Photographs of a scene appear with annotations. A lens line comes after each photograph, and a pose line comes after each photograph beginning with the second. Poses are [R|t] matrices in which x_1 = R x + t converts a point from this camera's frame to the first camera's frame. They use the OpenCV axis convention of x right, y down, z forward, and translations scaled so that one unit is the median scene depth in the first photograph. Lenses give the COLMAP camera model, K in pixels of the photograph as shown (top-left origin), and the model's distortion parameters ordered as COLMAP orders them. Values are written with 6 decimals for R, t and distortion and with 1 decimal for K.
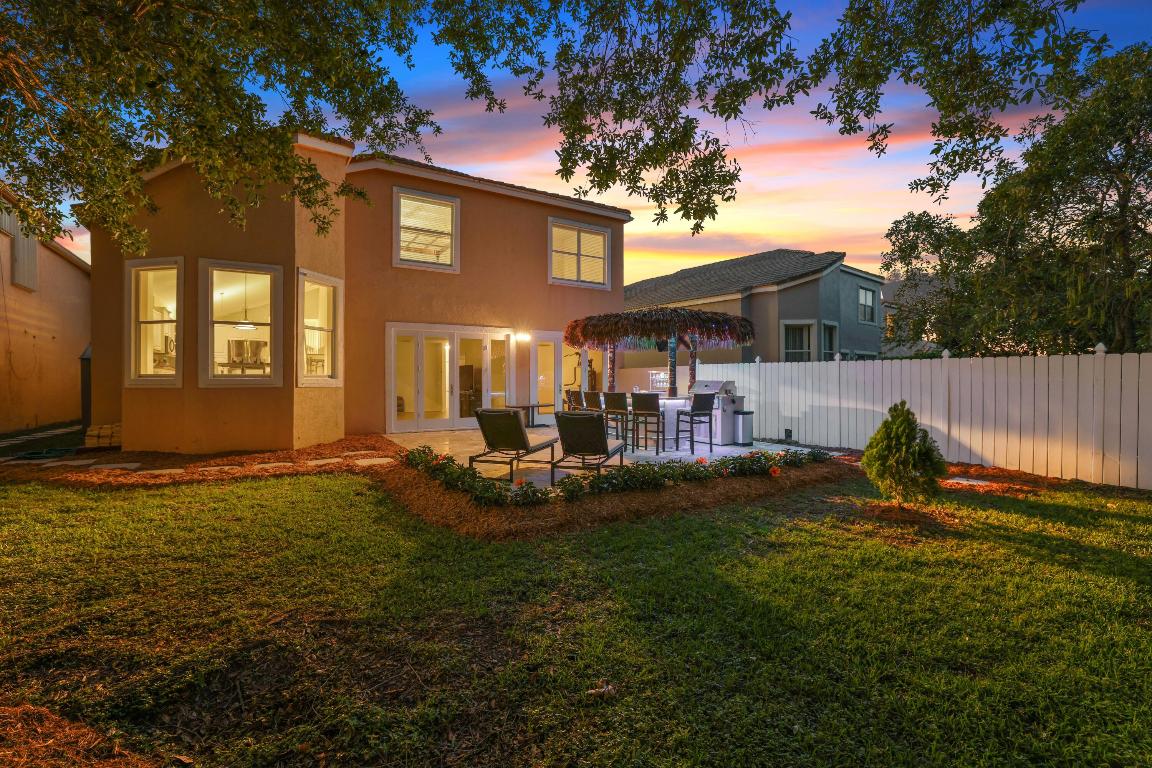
lens RADIAL K [[538.0, 0, 622.3], [0, 538.0, 381.0], [0, 0, 1]] dist [0.000709, 0.000025]
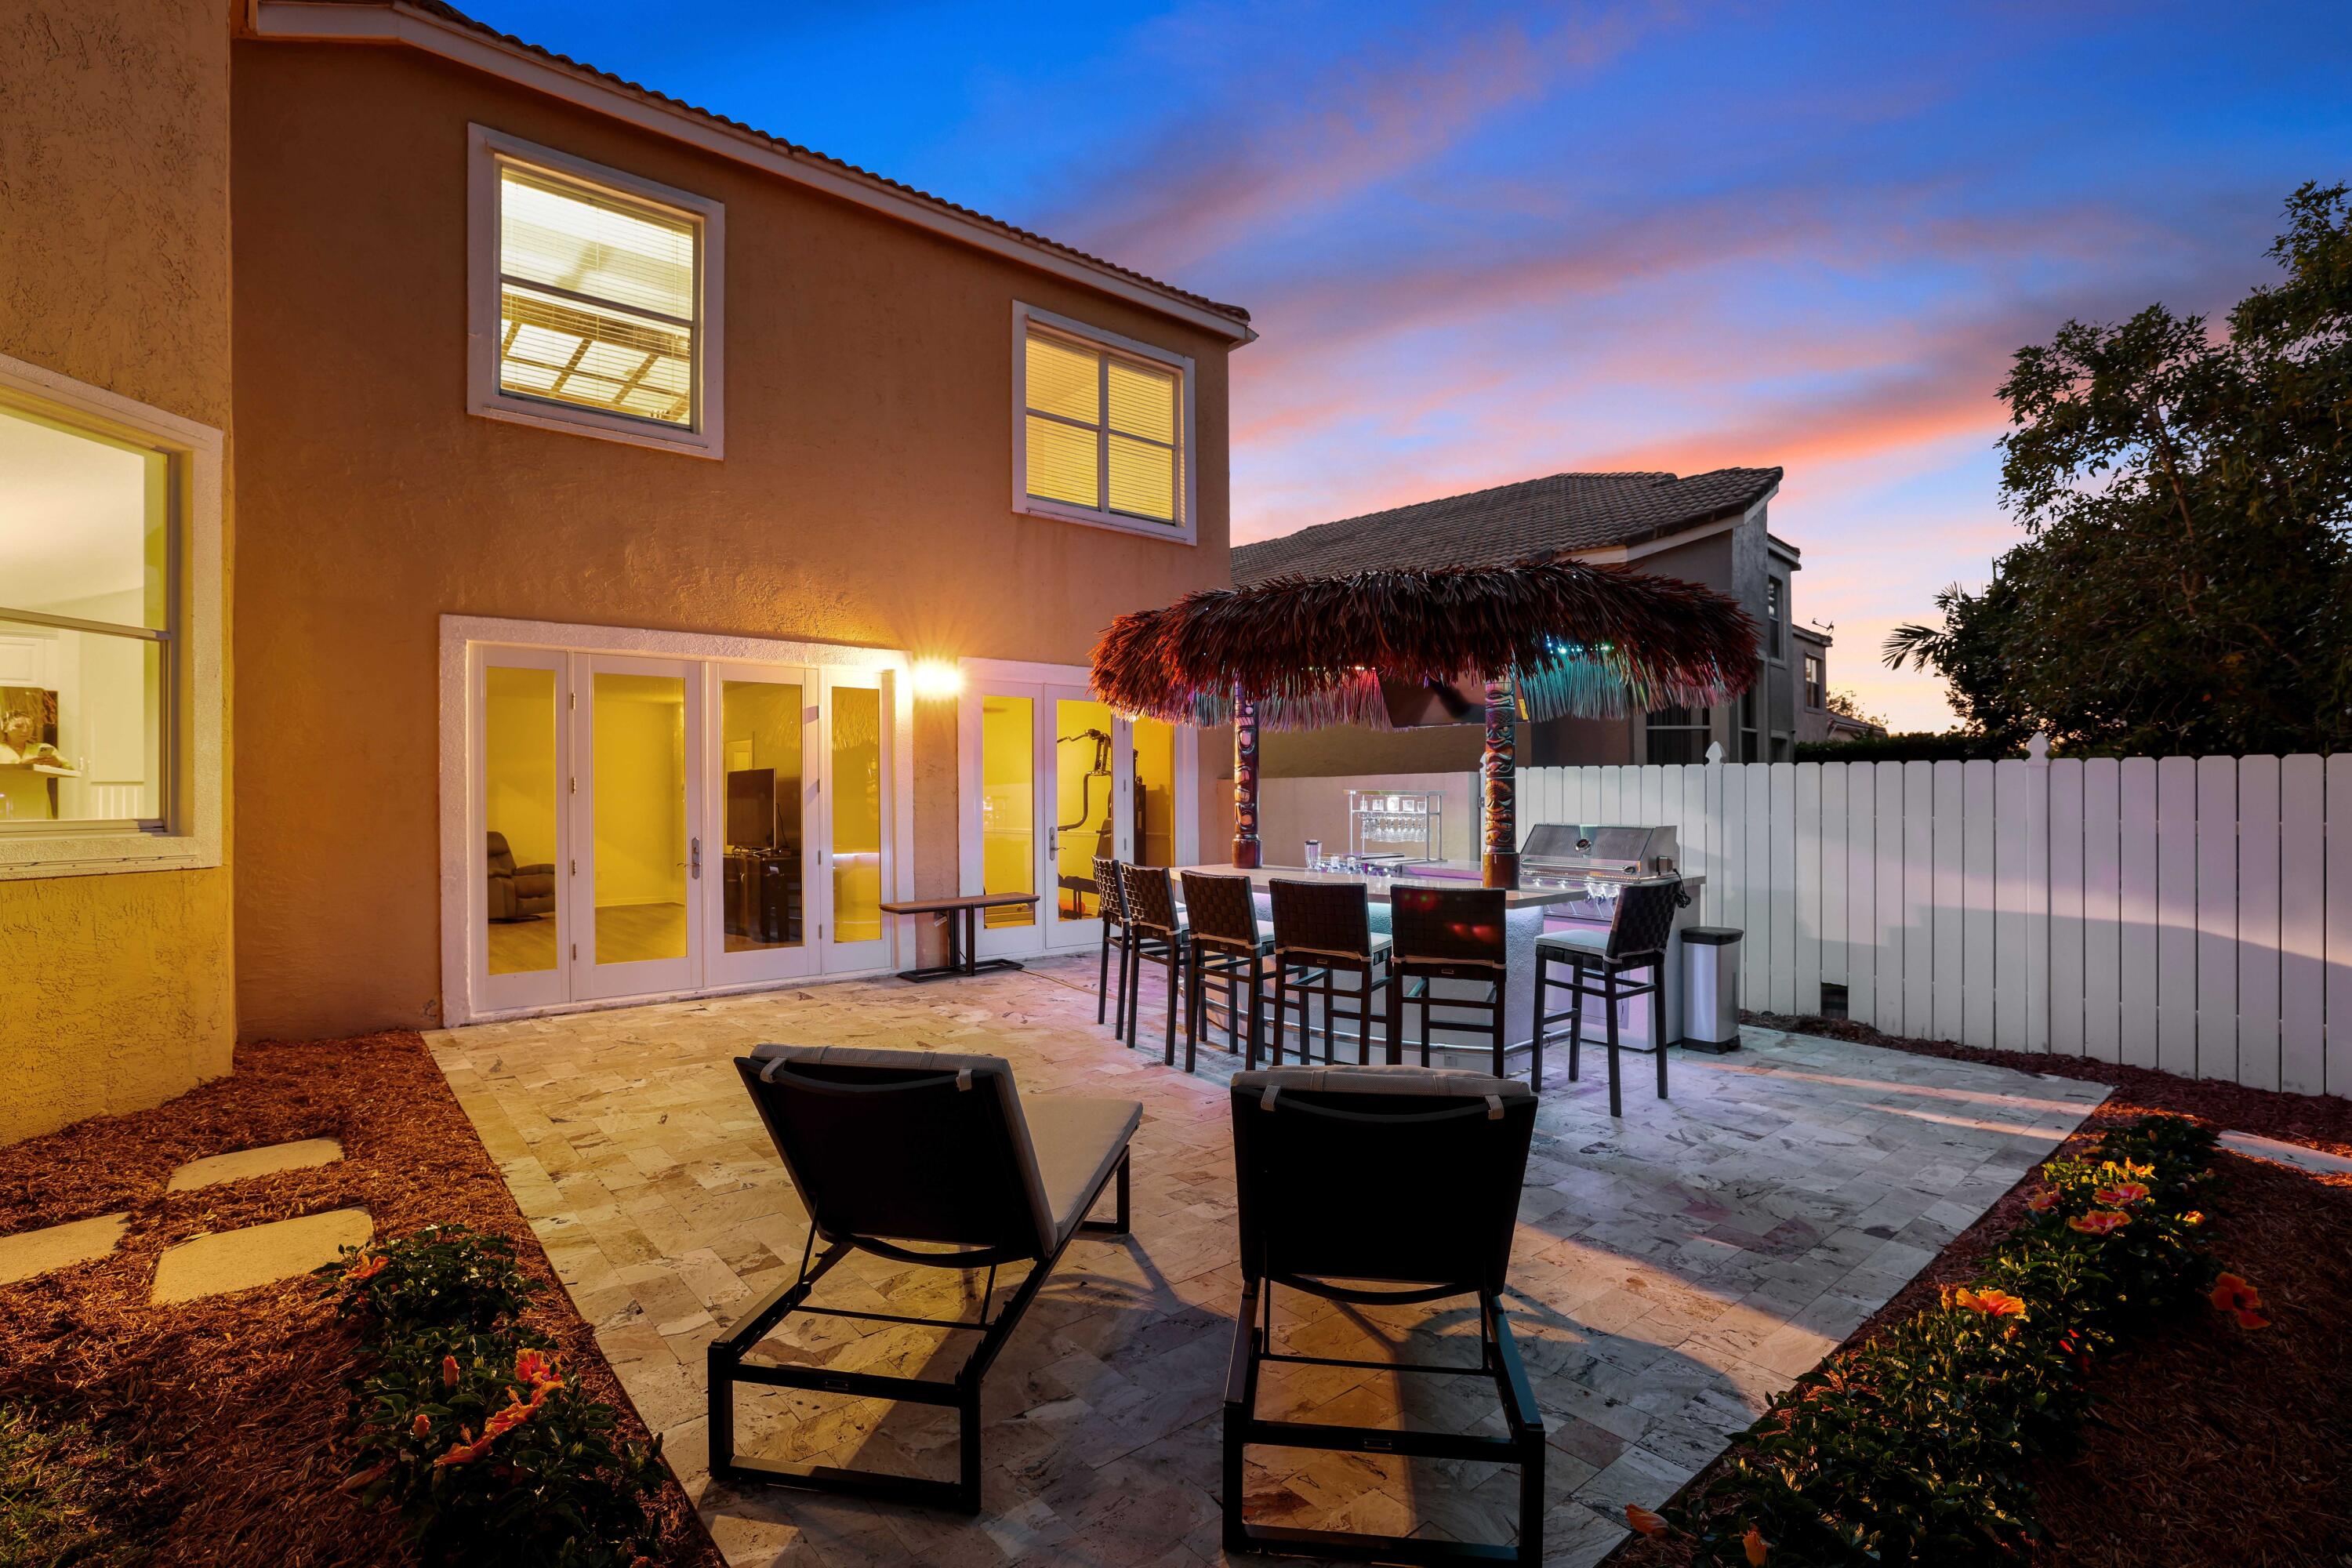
lens RADIAL K [[1116.4, 0, 1176.0], [0, 1116.4, 784.0], [0, 0, 1]] dist [-0.000935, -0.000062]
pose [[0.997911, -0.002670, 0.064552, -0.098185], [0.003203, 0.999962, -0.008151, -0.018153], [-0.064527, 0.008341, 0.997881, 0.391647]]
